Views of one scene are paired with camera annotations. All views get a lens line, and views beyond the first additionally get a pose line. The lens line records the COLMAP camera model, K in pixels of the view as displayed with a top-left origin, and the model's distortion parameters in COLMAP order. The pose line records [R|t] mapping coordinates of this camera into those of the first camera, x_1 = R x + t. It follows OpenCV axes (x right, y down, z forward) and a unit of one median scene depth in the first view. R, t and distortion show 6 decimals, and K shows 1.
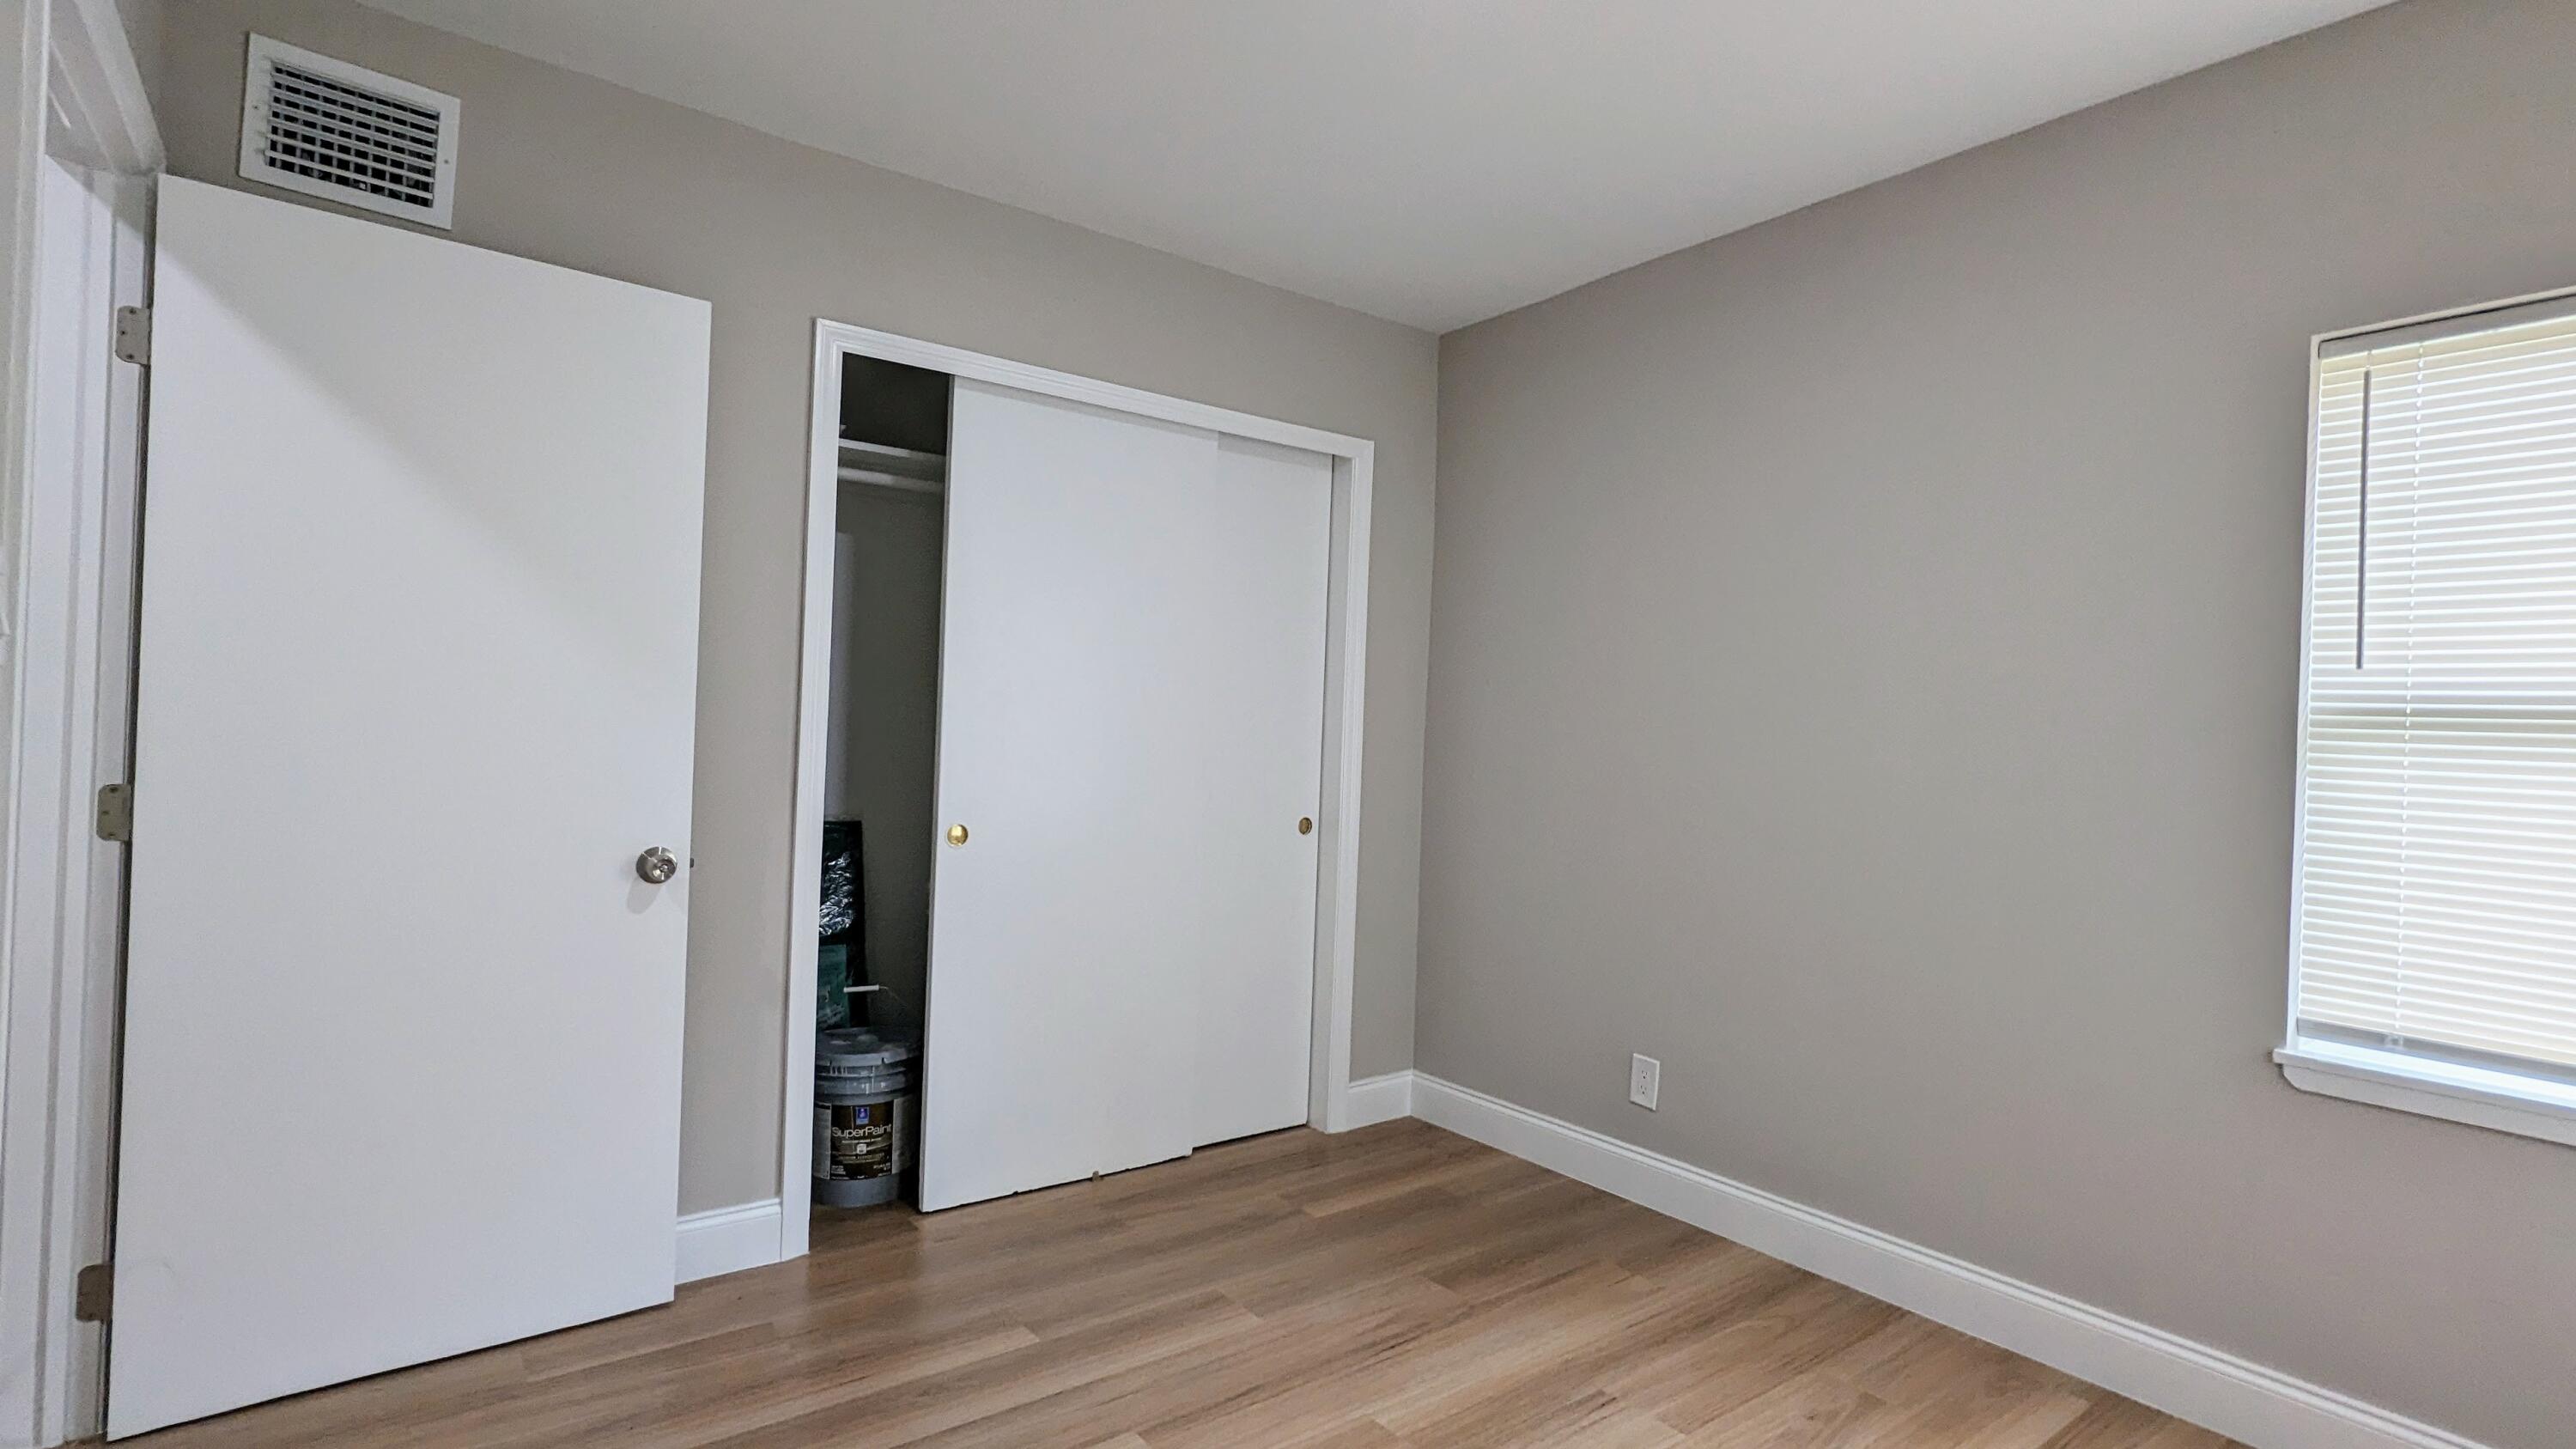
lens RADIAL K [[1216.0, 0, 1290.8], [0, 1216.0, 726.6], [0, 0, 1]] dist [0.001963, -0.000203]
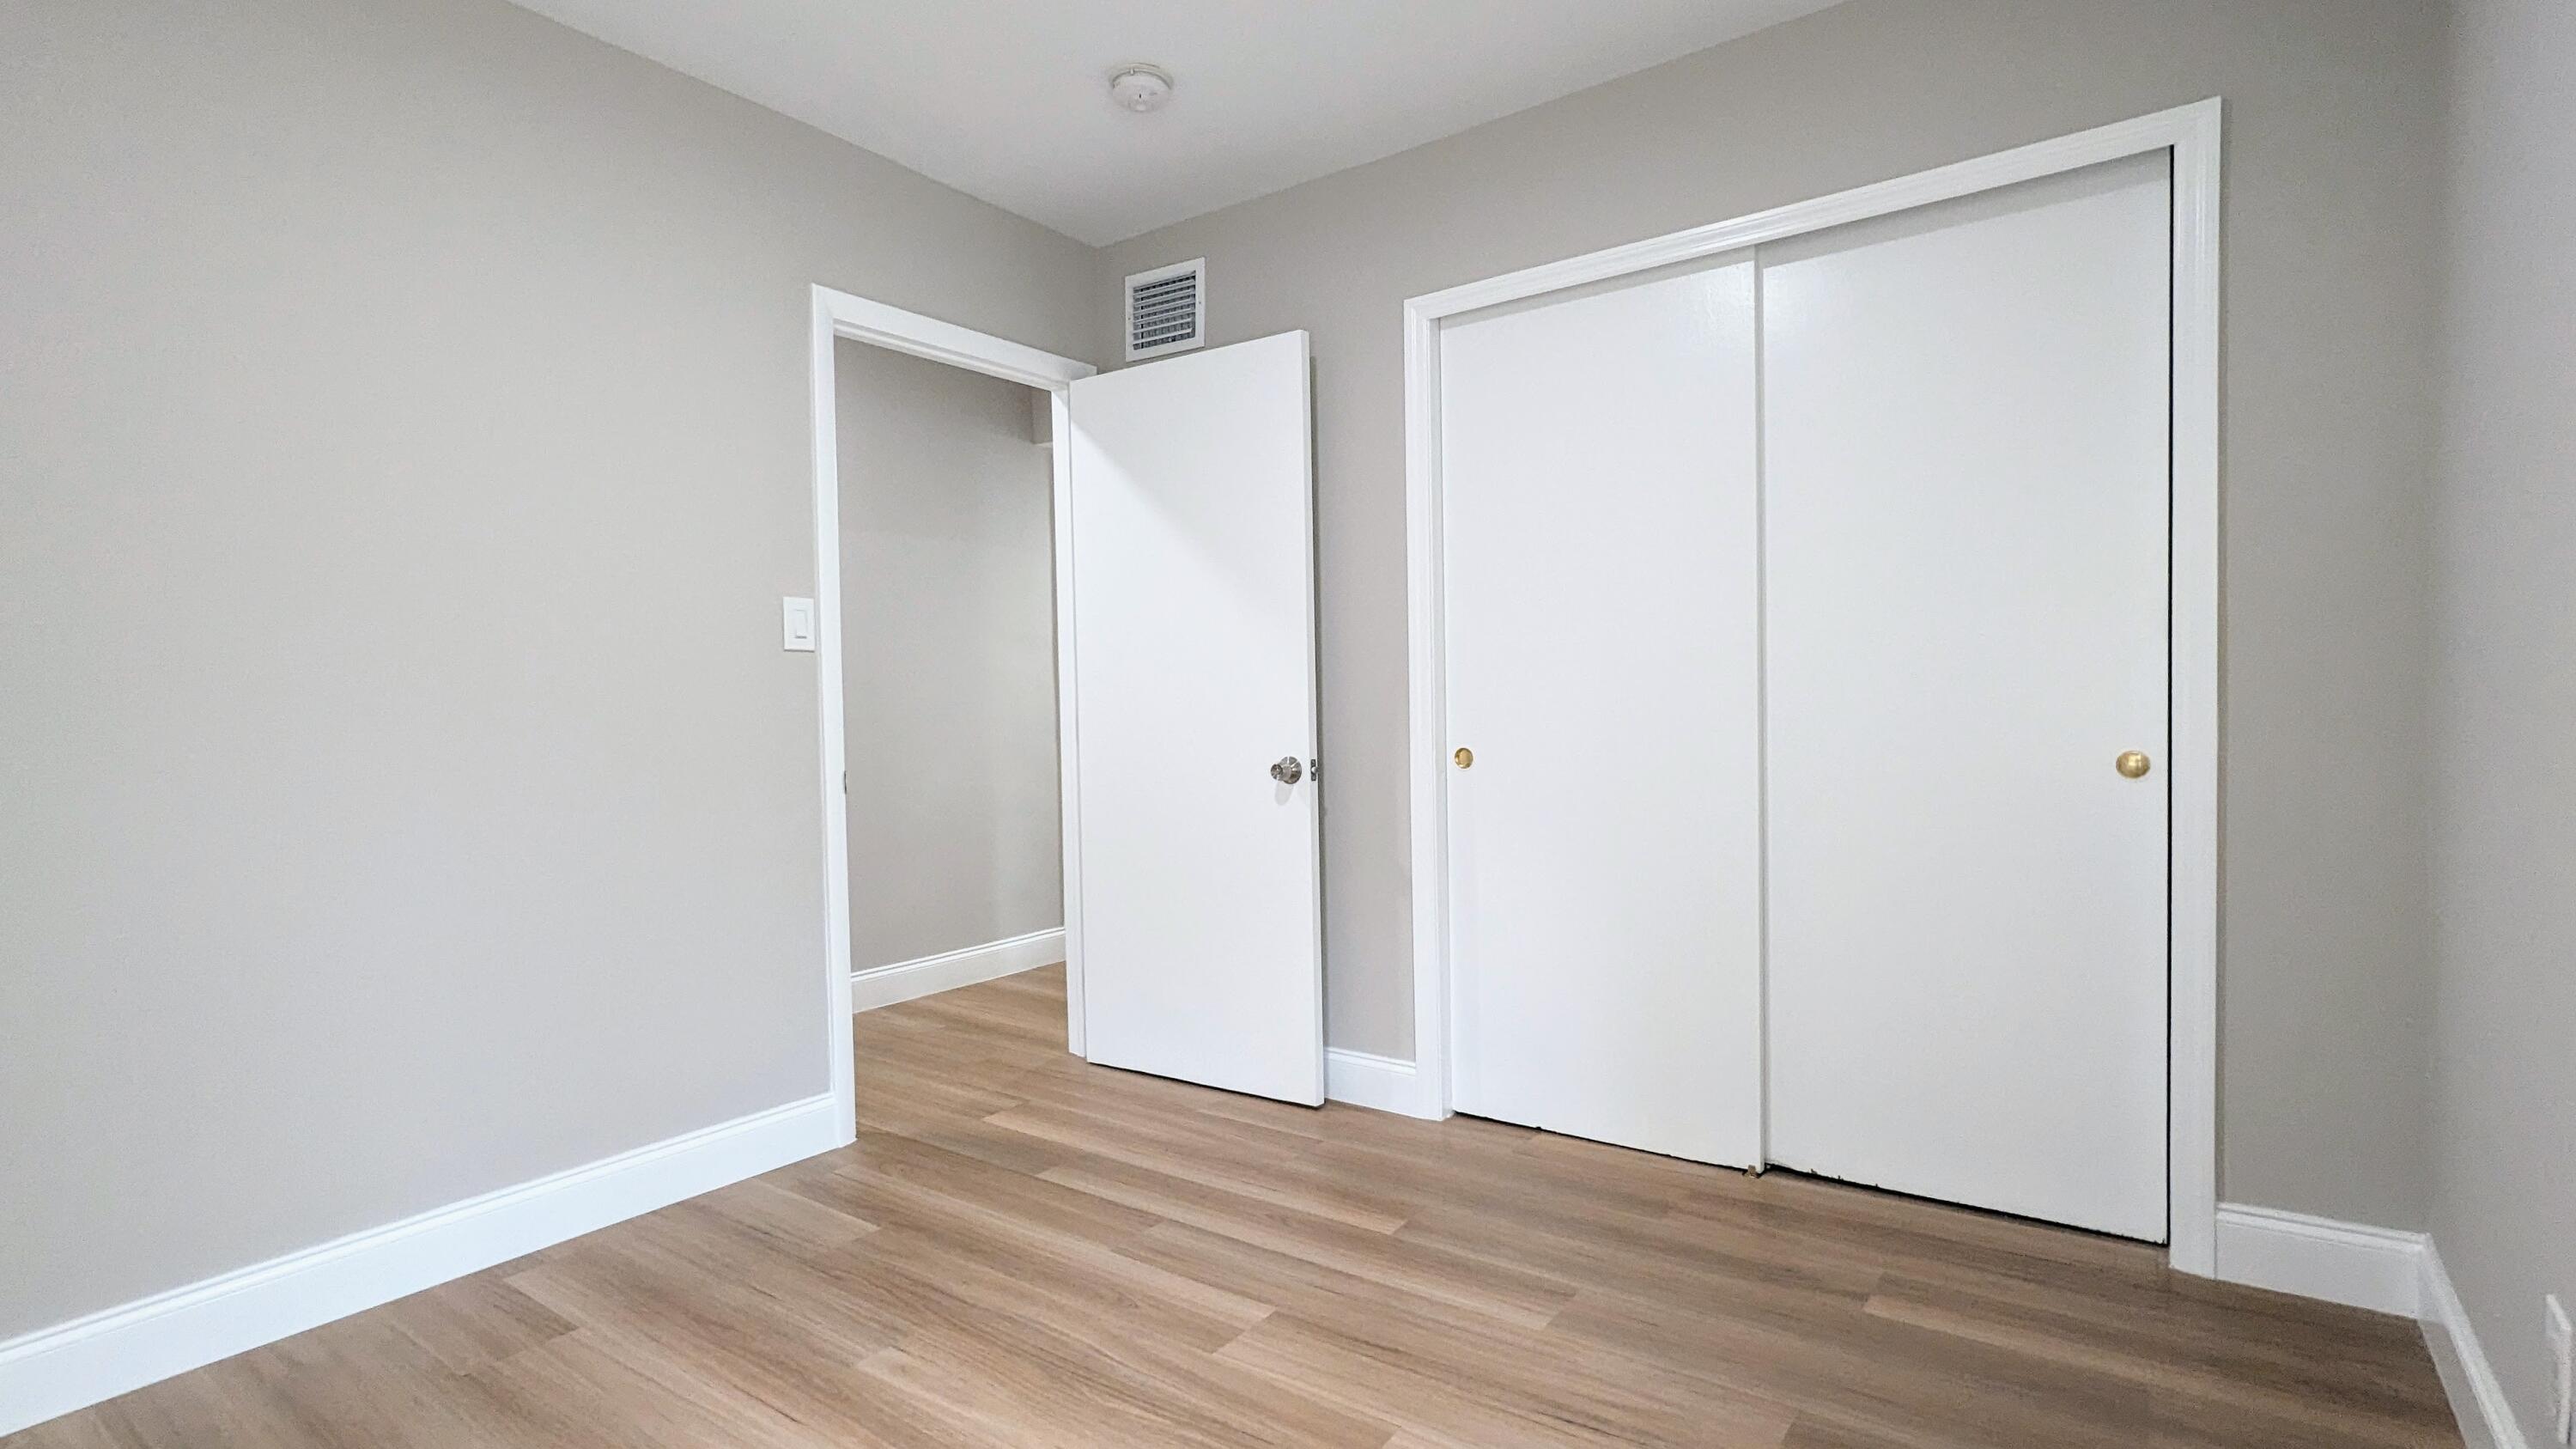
lens RADIAL K [[1222.2, 0, 1289.4], [0, 1222.2, 731.7], [0, 0, 1]] dist [0.001908, 0.000229]
pose [[0.288107, -0.017056, -0.957446, 0.728402], [0.037157, 0.999288, -0.006621, 0.078582], [0.956877, -0.033668, 0.288535, 0.600322]]
